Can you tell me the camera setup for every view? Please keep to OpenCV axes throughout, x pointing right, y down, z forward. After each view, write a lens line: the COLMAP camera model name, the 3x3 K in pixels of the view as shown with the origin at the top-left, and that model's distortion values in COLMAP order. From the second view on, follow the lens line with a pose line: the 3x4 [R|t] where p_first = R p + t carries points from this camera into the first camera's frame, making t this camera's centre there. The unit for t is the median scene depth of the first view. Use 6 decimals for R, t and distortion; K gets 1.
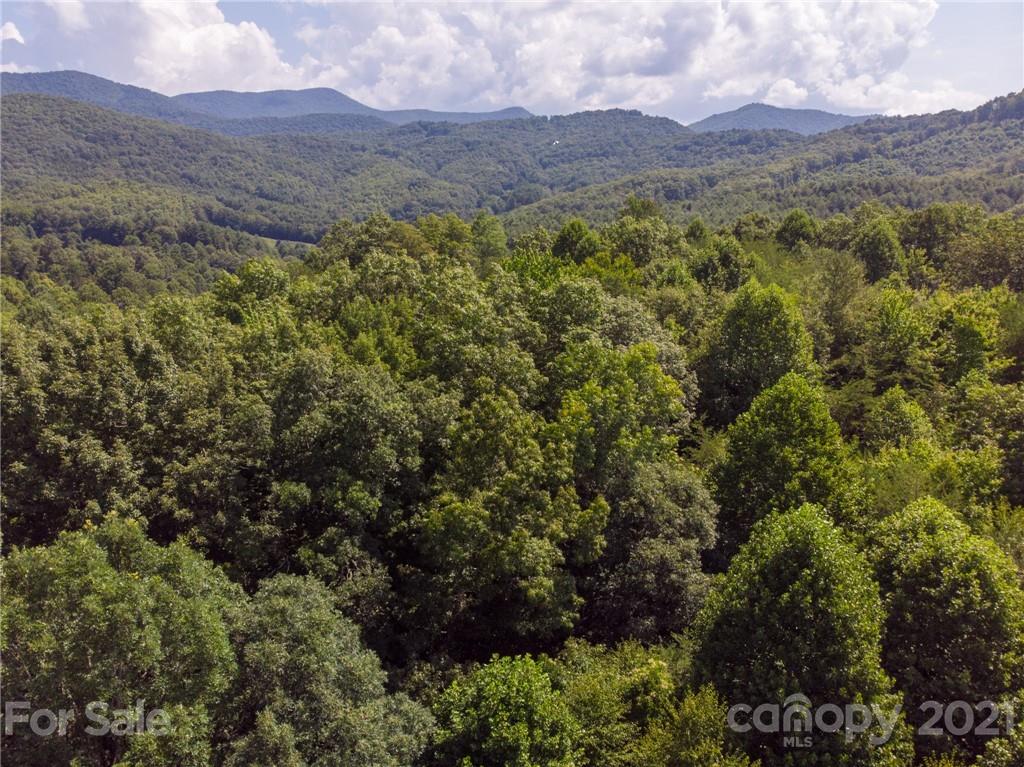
lens RADIAL K [[810.0, 0, 512.0], [0, 810.0, 383.5], [0, 0, 1]] dist [-0.022338, 0.061181]
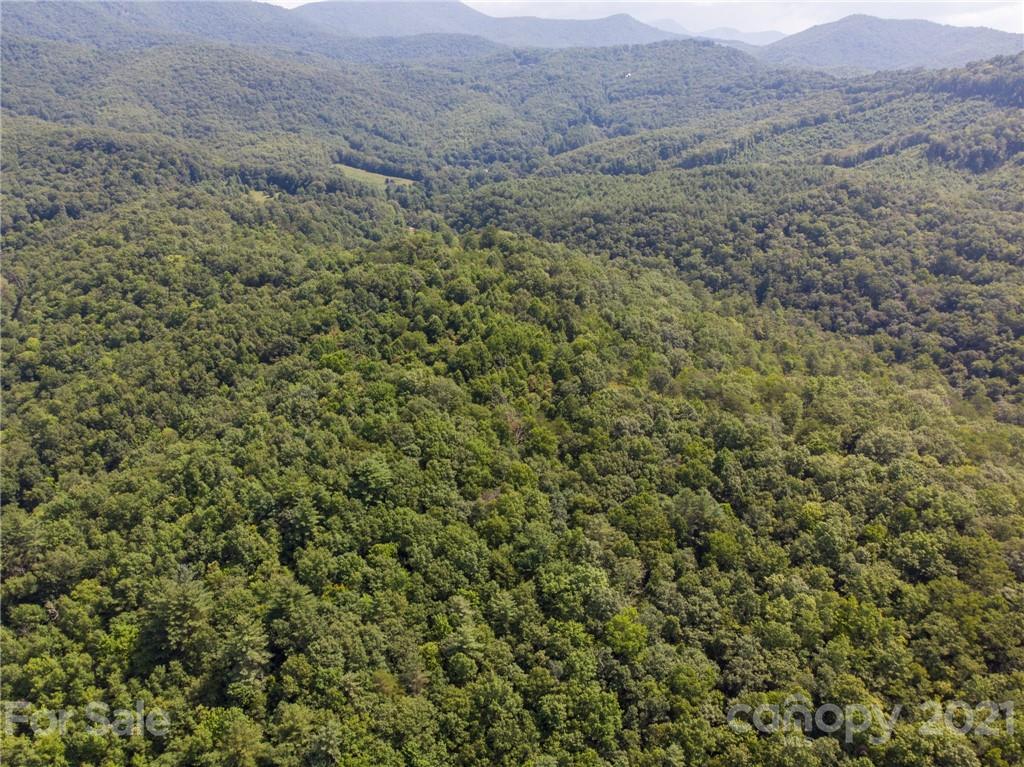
lens RADIAL K [[810.0, 0, 512.0], [0, 810.0, 383.5], [0, 0, 1]] dist [-0.022338, 0.061181]
pose [[0.990157, 0.054786, -0.128793, 0.093107], [-0.038839, 0.991619, 0.123218, -0.001073], [0.134464, -0.117003, 0.983987, -0.291588]]
